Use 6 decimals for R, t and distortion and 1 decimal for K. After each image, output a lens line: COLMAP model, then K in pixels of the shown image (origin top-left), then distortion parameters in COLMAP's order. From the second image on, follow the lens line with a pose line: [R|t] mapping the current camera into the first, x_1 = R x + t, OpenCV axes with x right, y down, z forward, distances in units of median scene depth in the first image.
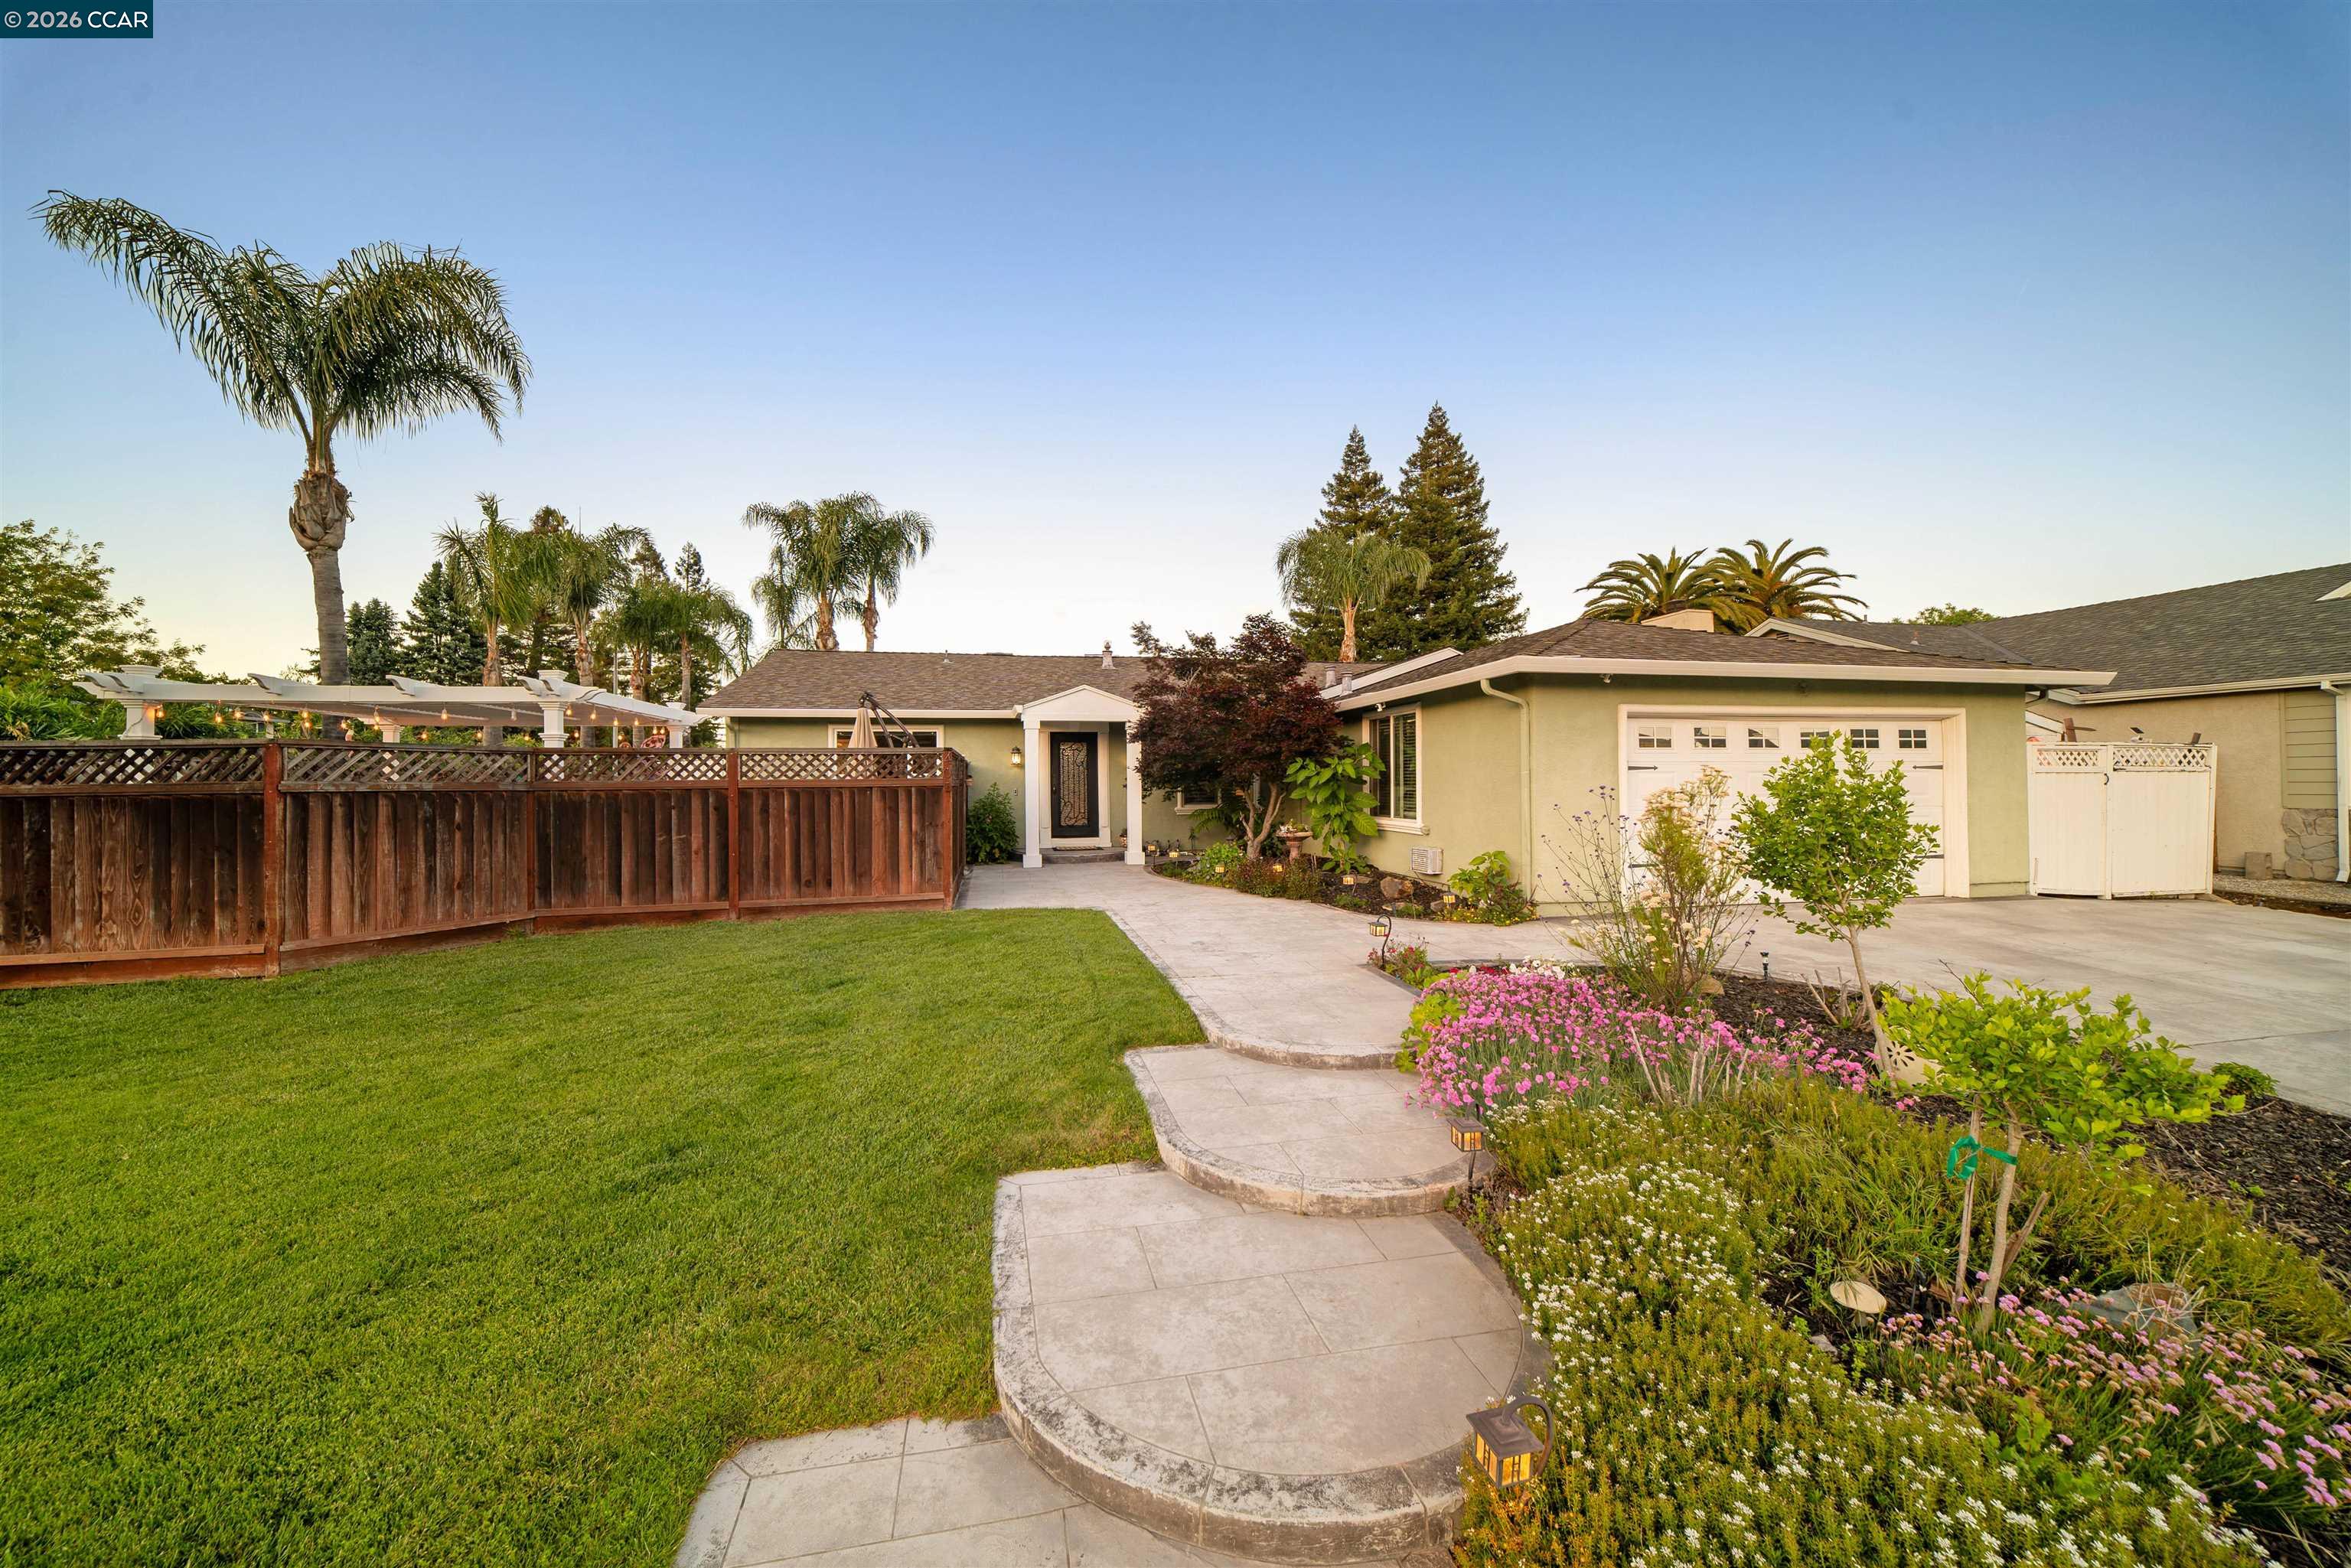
lens RADIAL K [[828.6, 0, 1173.4], [0, 828.6, 767.3], [0, 0, 1]] dist [-0.000157, -0.003937]
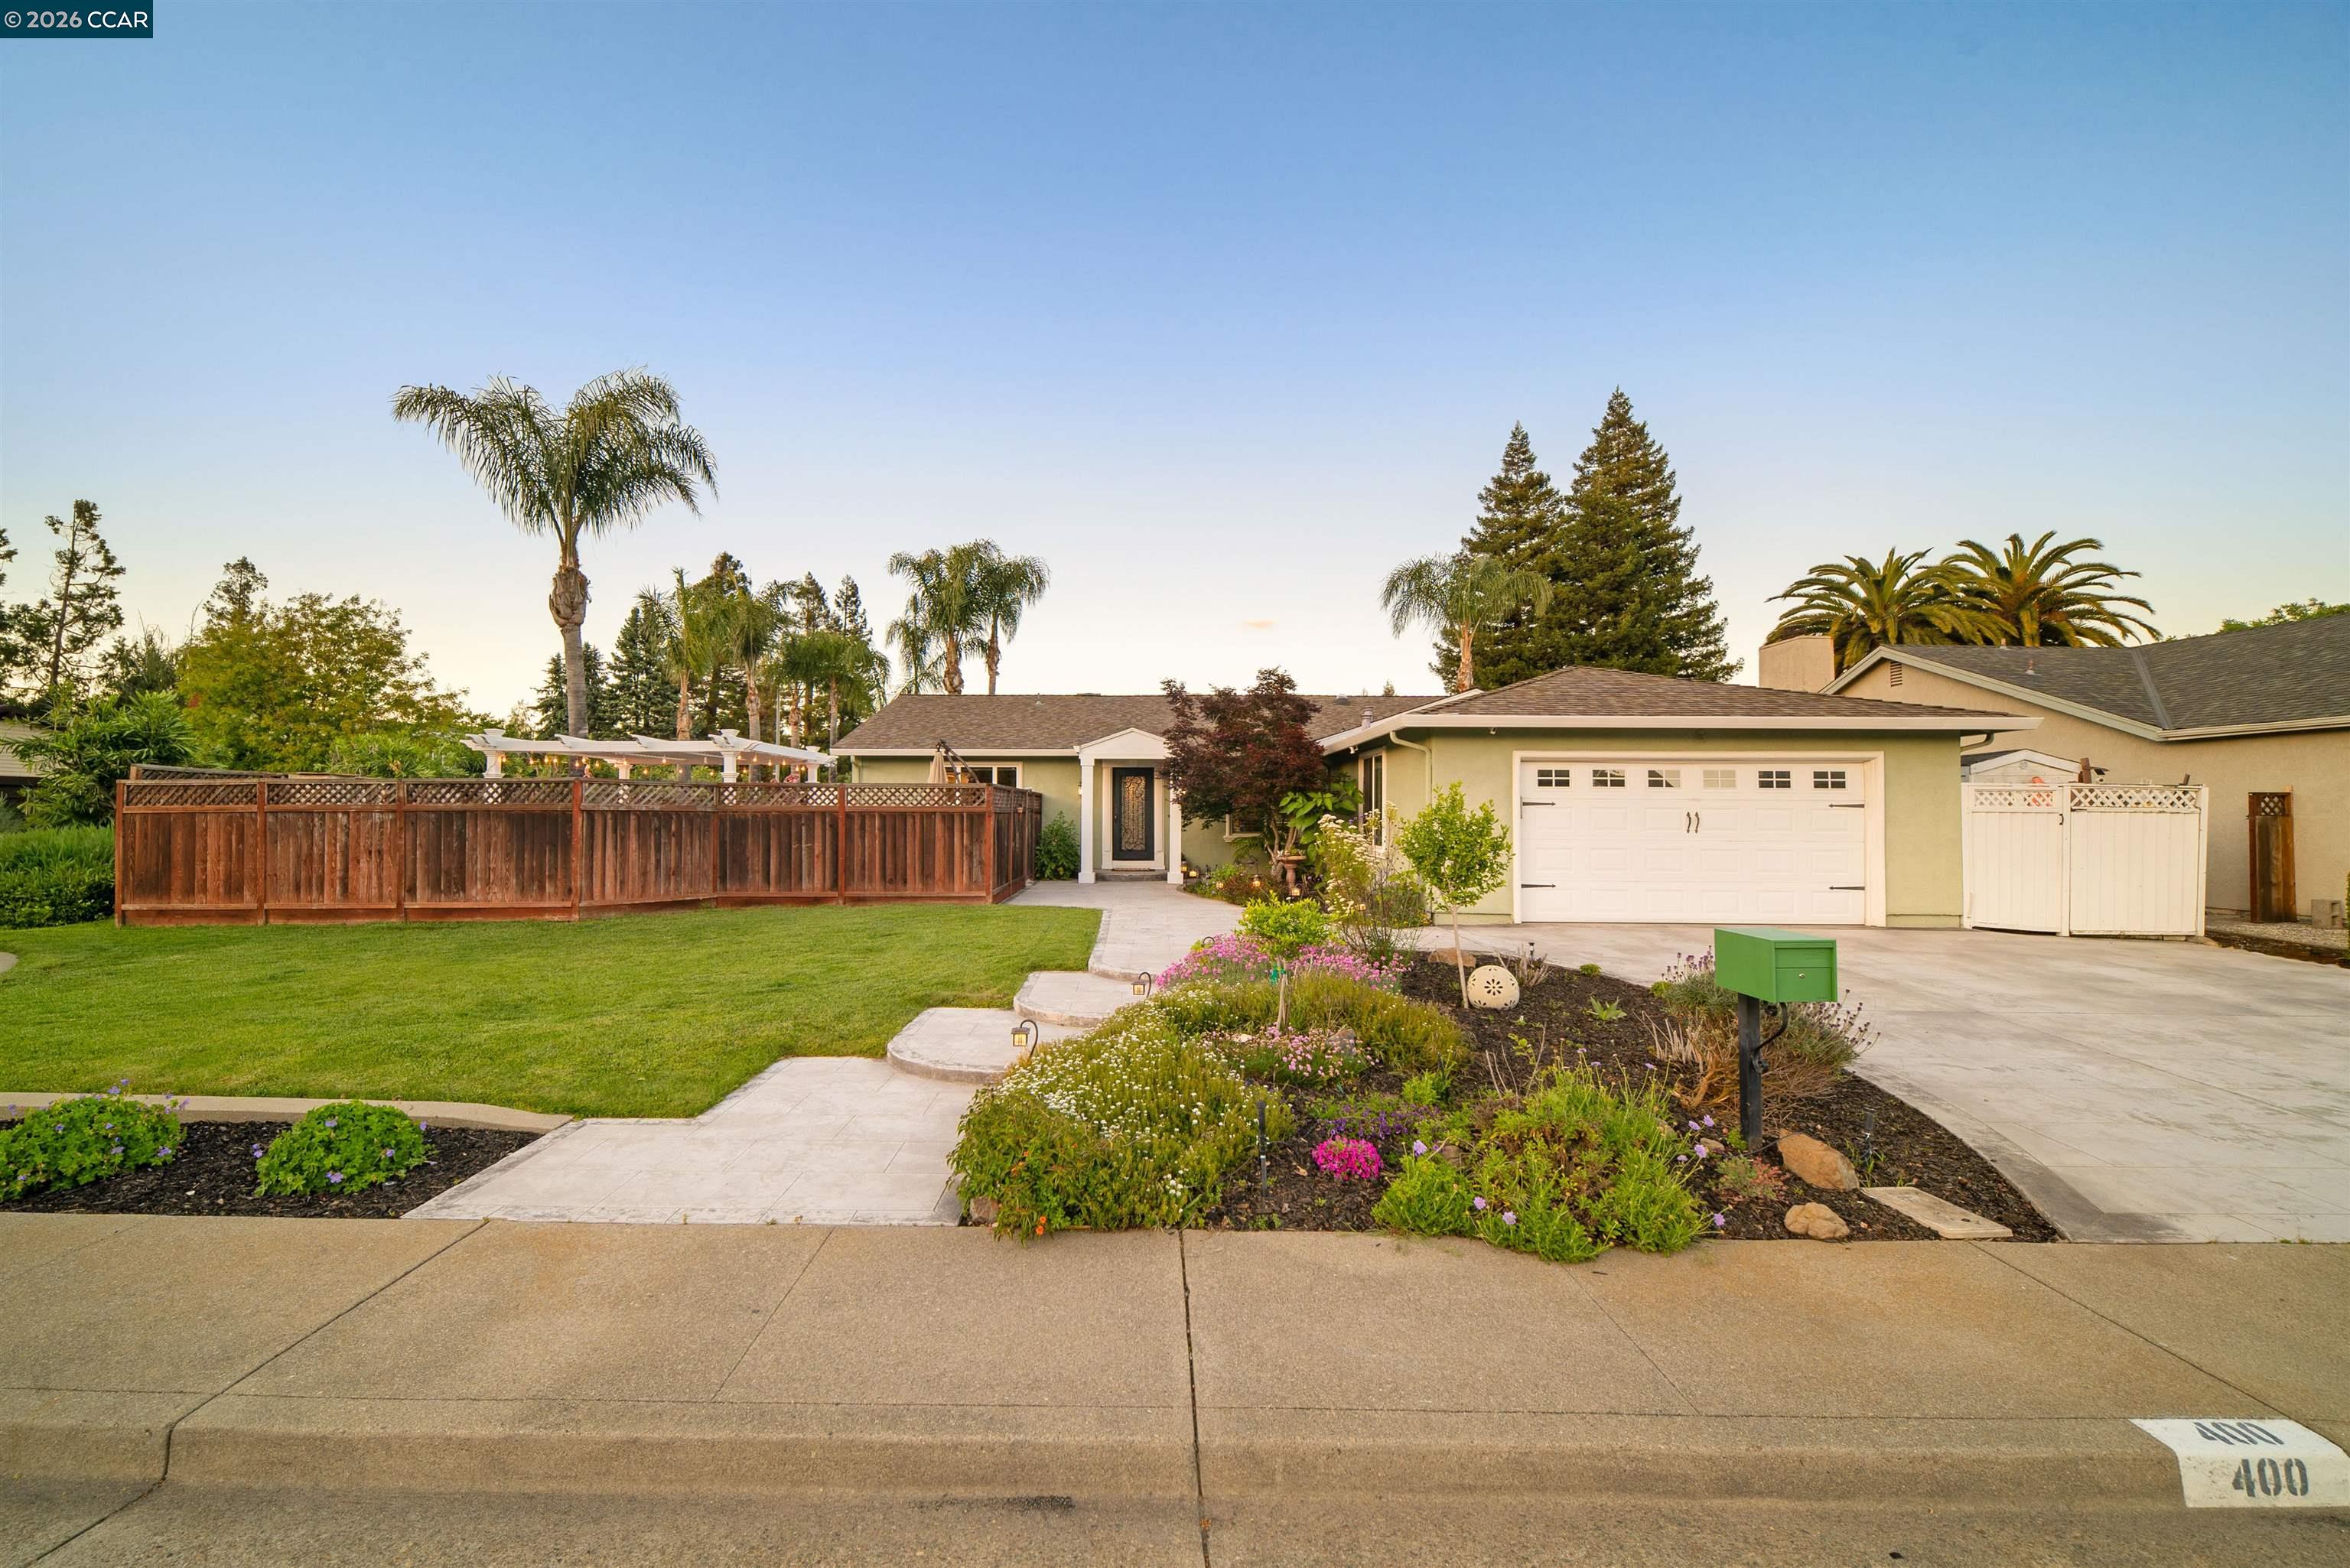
lens RADIAL K [[888.9, 0, 1147.0], [0, 888.9, 793.8], [0, 0, 1]] dist [0.000094, -0.000446]
pose [[0.979750, 0.007911, -0.200069, 0.142213], [-0.008795, 0.999955, -0.003531, -0.002084], [0.200032, 0.005219, 0.979775, -0.192673]]
